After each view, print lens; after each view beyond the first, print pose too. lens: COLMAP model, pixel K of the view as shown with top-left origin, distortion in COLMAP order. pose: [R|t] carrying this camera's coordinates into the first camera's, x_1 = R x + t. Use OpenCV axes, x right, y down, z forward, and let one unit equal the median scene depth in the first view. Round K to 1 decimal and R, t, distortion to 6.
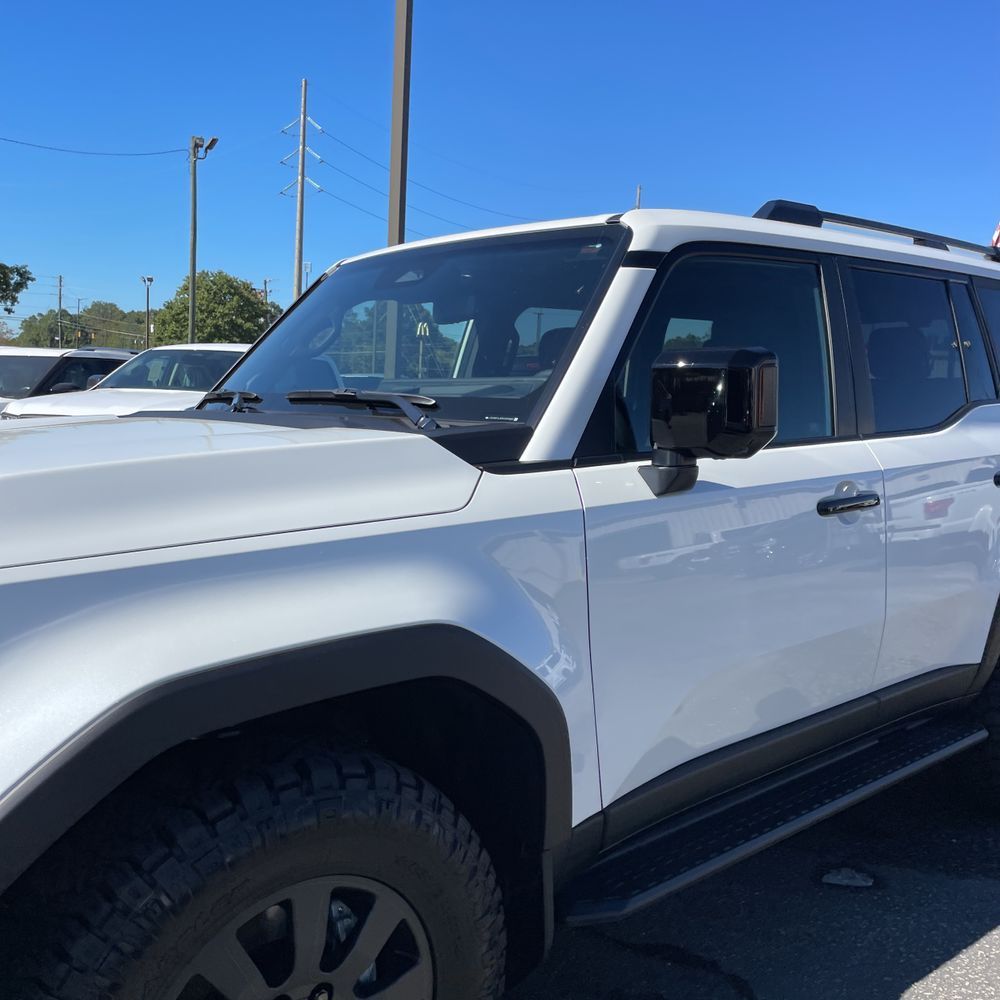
lens RADIAL K [[1001.9, 0, 505.9], [0, 1001.9, 497.9], [0, 0, 1]] dist [0.032004, 0.004053]
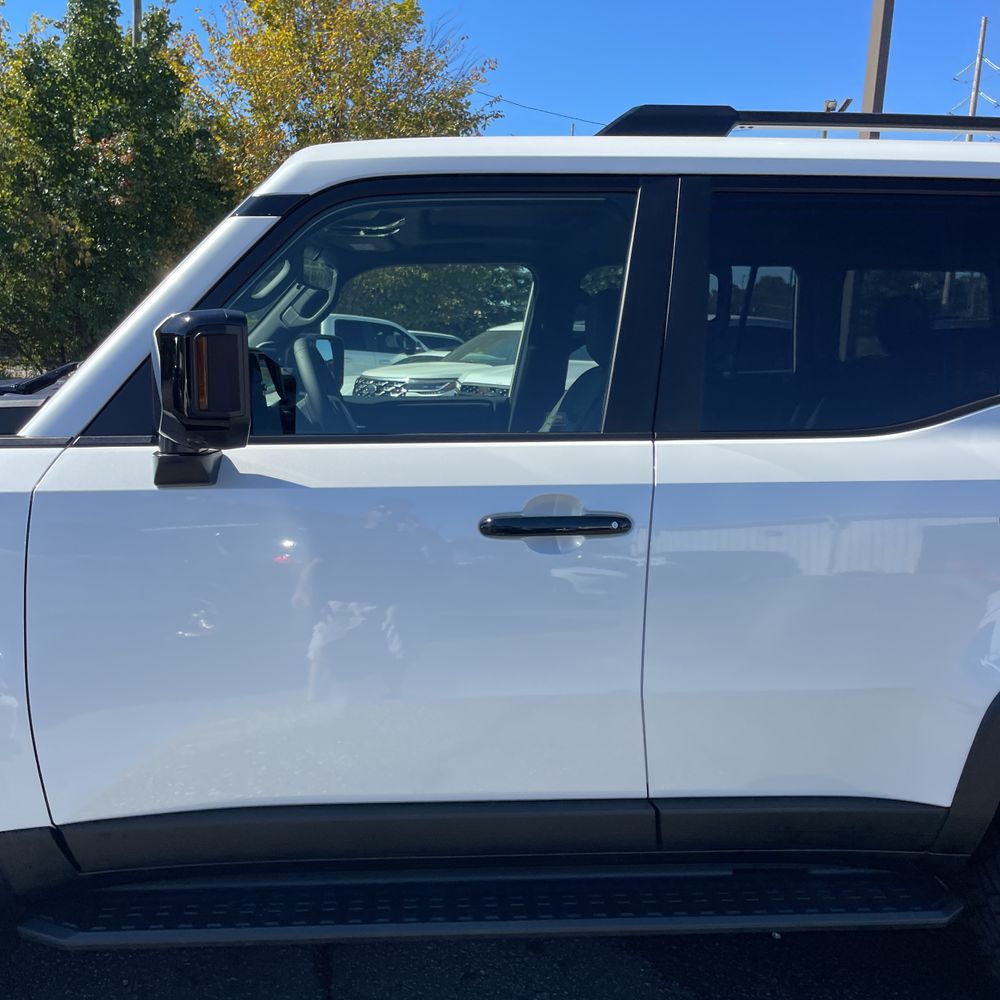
lens RADIAL K [[1025.8, 0, 500.0], [0, 1025.8, 500.0], [0, 0, 1]] dist [0.000180, -0.012258]
pose [[0.801525, 0.089465, -0.591230, 0.722086], [-0.074155, 0.995983, 0.050182, -0.044825], [0.593345, 0.003621, 0.804940, 0.377640]]
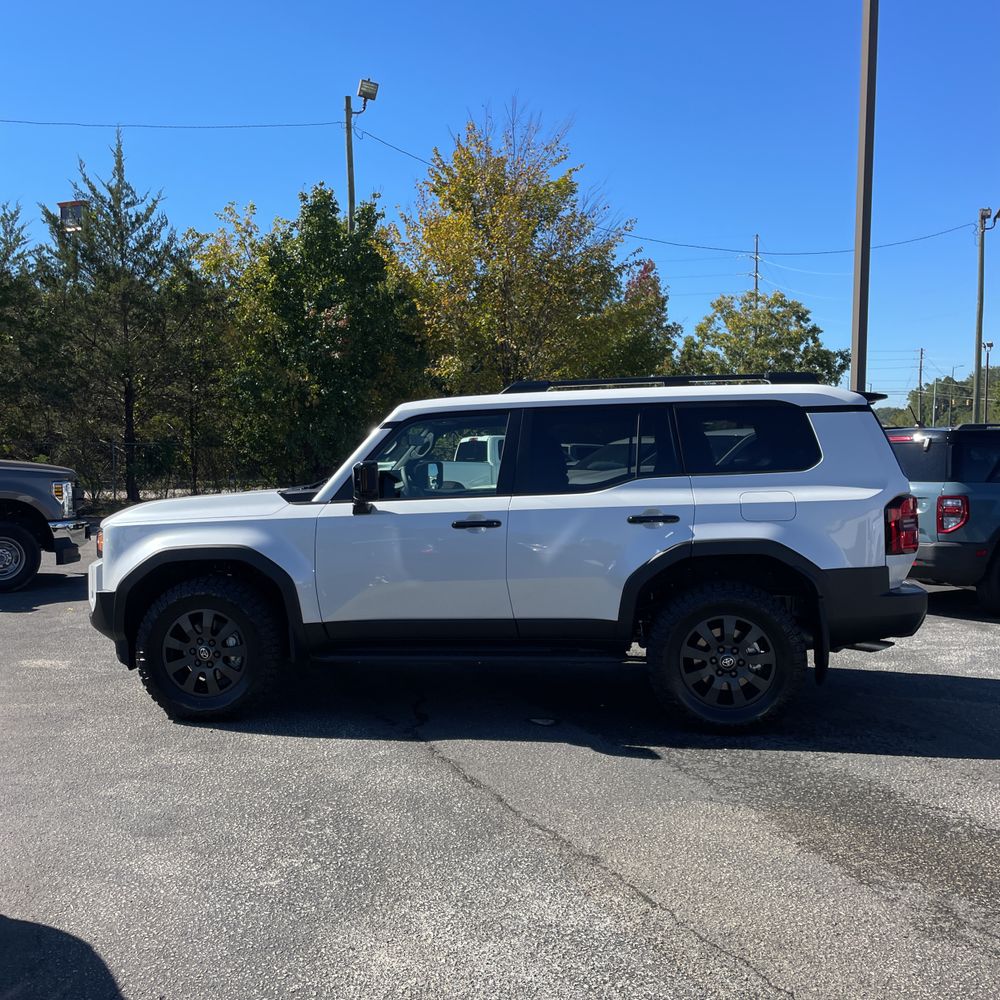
lens RADIAL K [[1025.8, 0, 500.0], [0, 1025.8, 500.0], [0, 0, 1]] dist [0.000180, -0.012258]
pose [[0.671217, 0.002220, -0.741258, 2.010701], [-0.050371, 0.997821, -0.042623, 0.045491], [0.739548, 0.065947, 0.669866, -0.473988]]
